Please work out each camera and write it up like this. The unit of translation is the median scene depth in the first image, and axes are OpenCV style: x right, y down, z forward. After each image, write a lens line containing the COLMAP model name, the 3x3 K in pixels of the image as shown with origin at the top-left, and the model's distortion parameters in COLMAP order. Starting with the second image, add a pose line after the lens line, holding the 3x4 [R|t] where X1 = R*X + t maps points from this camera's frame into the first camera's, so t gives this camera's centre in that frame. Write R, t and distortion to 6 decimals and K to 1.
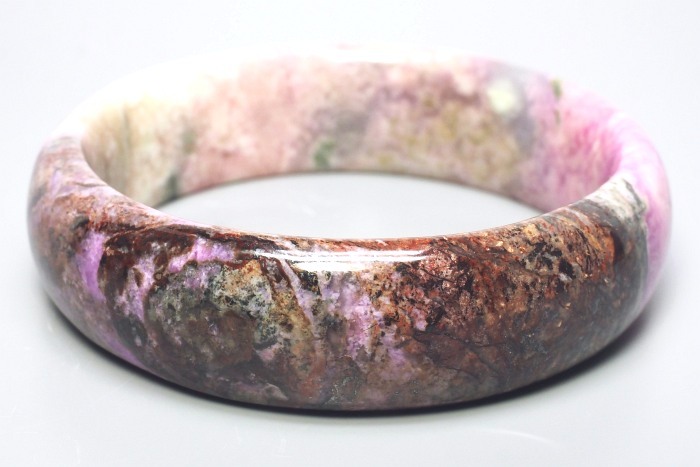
lens RADIAL K [[1481.0, 0, 350.0], [0, 1481.0, 233.5], [0, 0, 1]] dist [0.065904, 0.047246]
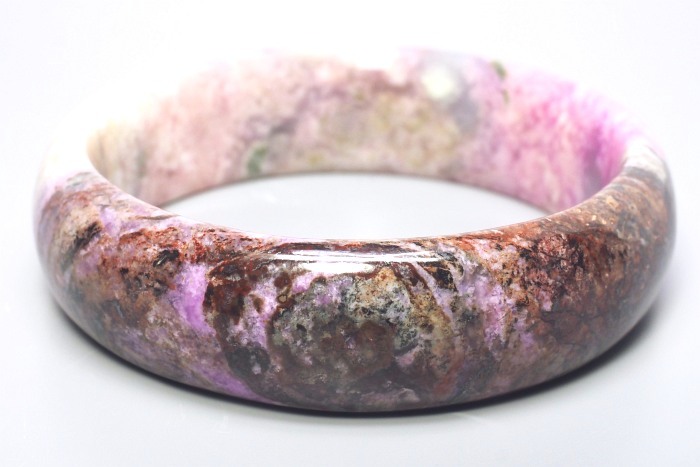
lens RADIAL K [[1481.0, 0, 350.0], [0, 1481.0, 233.5], [0, 0, 1]] dist [0.065904, 0.047246]
pose [[0.941673, -0.138841, 0.306553, -0.376020], [0.137461, 0.990161, 0.026201, -0.032507], [-0.307174, 0.017467, 0.951493, 0.061024]]
